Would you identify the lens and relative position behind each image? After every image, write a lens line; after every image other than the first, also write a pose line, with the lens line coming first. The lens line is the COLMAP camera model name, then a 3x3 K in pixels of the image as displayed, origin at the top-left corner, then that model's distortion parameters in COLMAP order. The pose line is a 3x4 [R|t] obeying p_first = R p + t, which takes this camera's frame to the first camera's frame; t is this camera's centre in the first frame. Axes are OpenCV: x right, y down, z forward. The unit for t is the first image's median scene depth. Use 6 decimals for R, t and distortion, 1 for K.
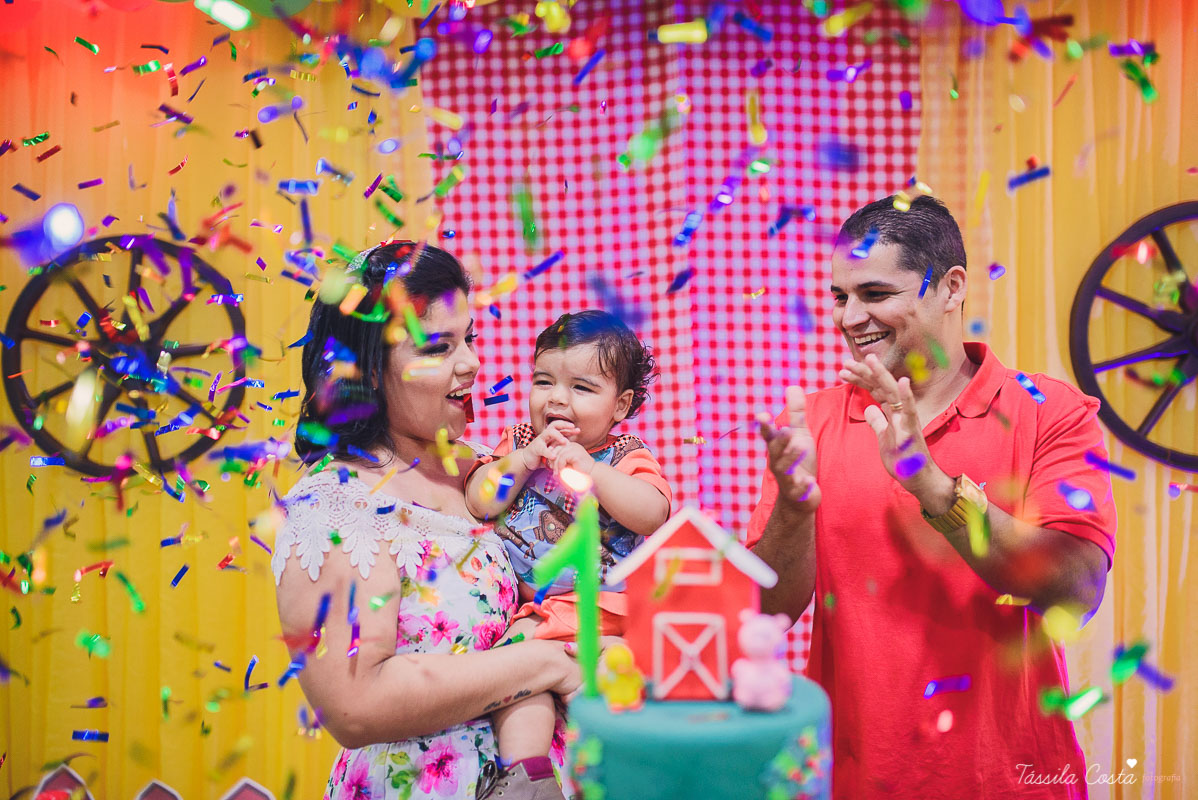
lens RADIAL K [[1188.4, 0, 599.0], [0, 1188.4, 400.0], [0, 0, 1]] dist [-0.010988, 0.014080]
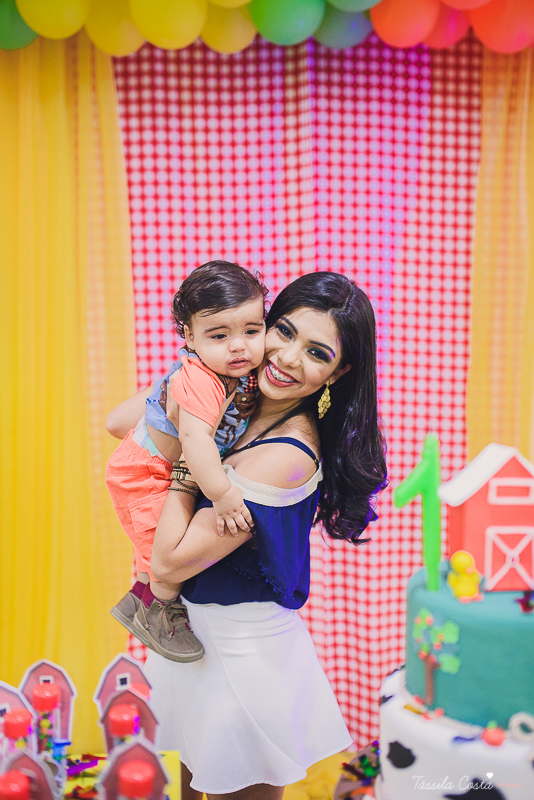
lens RADIAL K [[819.7, 0, 267.0], [0, 819.7, 400.0], [0, 0, 1]] dist [-0.009342, 0.026616]
pose [[0.990475, 0.002725, 0.137666, -0.120530], [-0.012576, 0.997416, 0.070739, -0.008281], [-0.137118, -0.071796, 0.987949, 0.054651]]
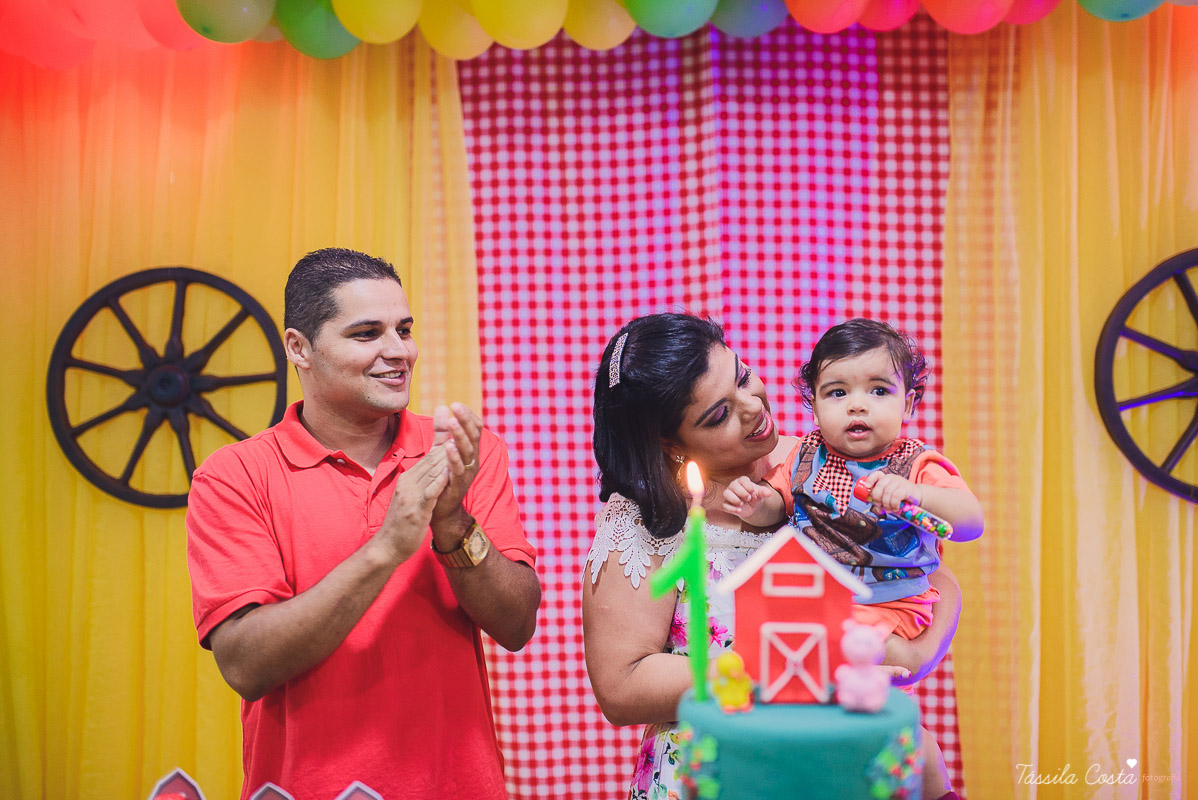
lens RADIAL K [[1209.7, 0, 599.0], [0, 1209.7, 400.0], [0, 0, 1]] dist [-0.004875, -0.003707]
pose [[0.999920, 0.009250, 0.008590, -0.042899], [-0.008990, 0.999514, -0.029861, 0.003395], [-0.008862, 0.029781, 0.999517, -0.043529]]
